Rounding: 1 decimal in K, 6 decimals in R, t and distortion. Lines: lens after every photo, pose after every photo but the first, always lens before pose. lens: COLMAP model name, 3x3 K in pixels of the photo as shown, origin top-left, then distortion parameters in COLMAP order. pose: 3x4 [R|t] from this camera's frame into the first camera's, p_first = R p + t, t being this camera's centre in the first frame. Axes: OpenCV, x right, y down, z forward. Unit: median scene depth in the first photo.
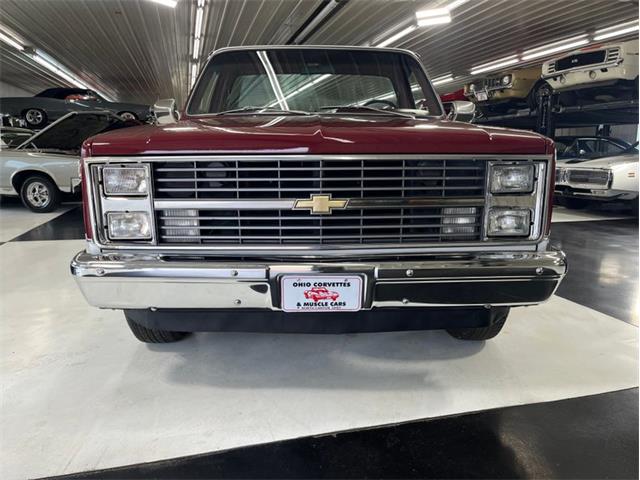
lens RADIAL K [[521.6, 0, 320.0], [0, 521.6, 240.0], [0, 0, 1]] dist [0.086306, -0.144455]
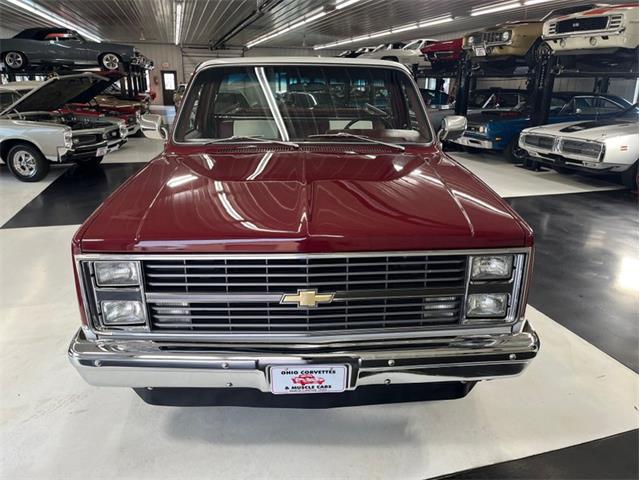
lens RADIAL K [[523.4, 0, 325.2], [0, 523.4, 234.1], [0, 0, 1]] dist [0.093822, -0.164609]
pose [[0.999808, -0.001091, 0.019548, 0.014834], [-0.001894, 0.988375, 0.152025, -0.314463], [-0.019486, -0.152033, 0.988183, -0.012569]]
